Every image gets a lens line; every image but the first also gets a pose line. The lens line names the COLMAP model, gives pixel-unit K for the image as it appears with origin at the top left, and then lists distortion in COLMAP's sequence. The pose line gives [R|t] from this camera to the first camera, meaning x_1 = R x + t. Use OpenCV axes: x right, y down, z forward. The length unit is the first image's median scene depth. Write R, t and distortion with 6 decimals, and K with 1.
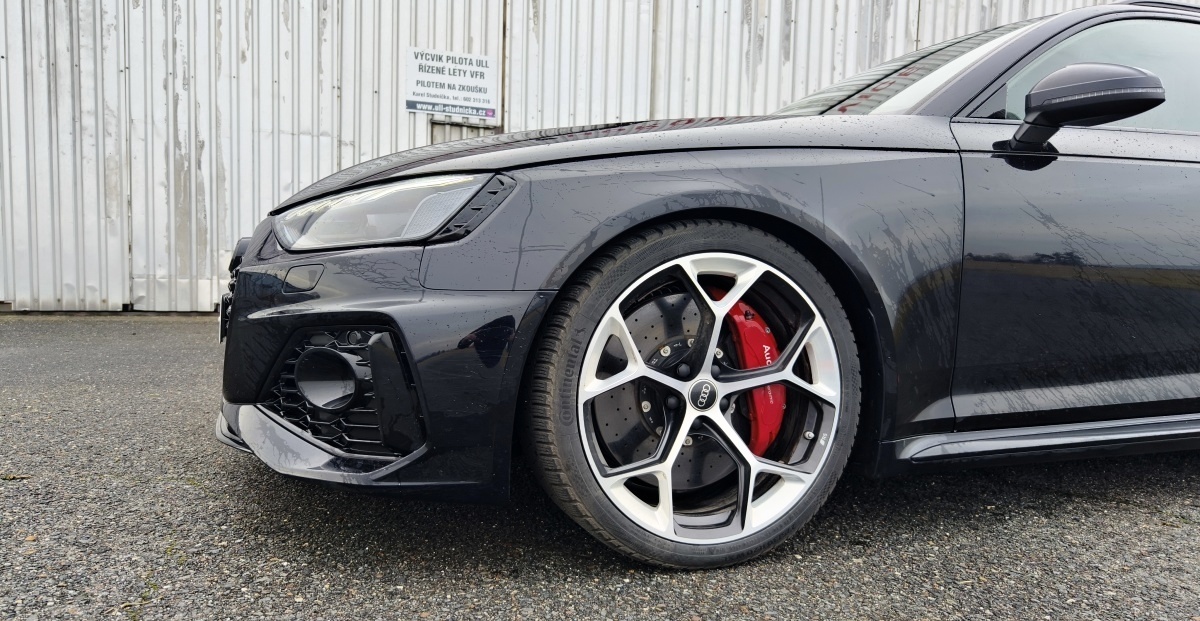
lens RADIAL K [[788.2, 0, 596.4], [0, 788.2, 336.0], [0, 0, 1]] dist [-0.006968, -0.001384]
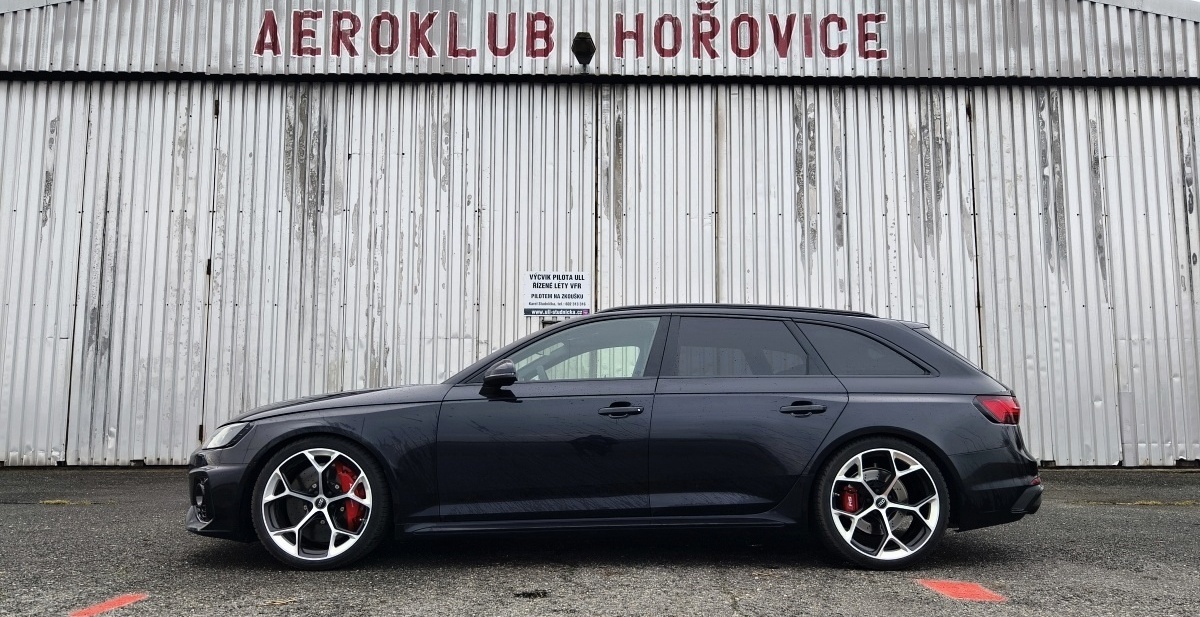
lens RADIAL K [[761.6, 0, 598.7], [0, 761.6, 347.1], [0, 0, 1]] dist [0.022059, -0.023260]
pose [[0.946223, -0.055972, -0.318637, 0.325447], [-0.001388, 0.984208, -0.177009, 0.002594], [0.323513, 0.167932, 0.931203, -0.202105]]
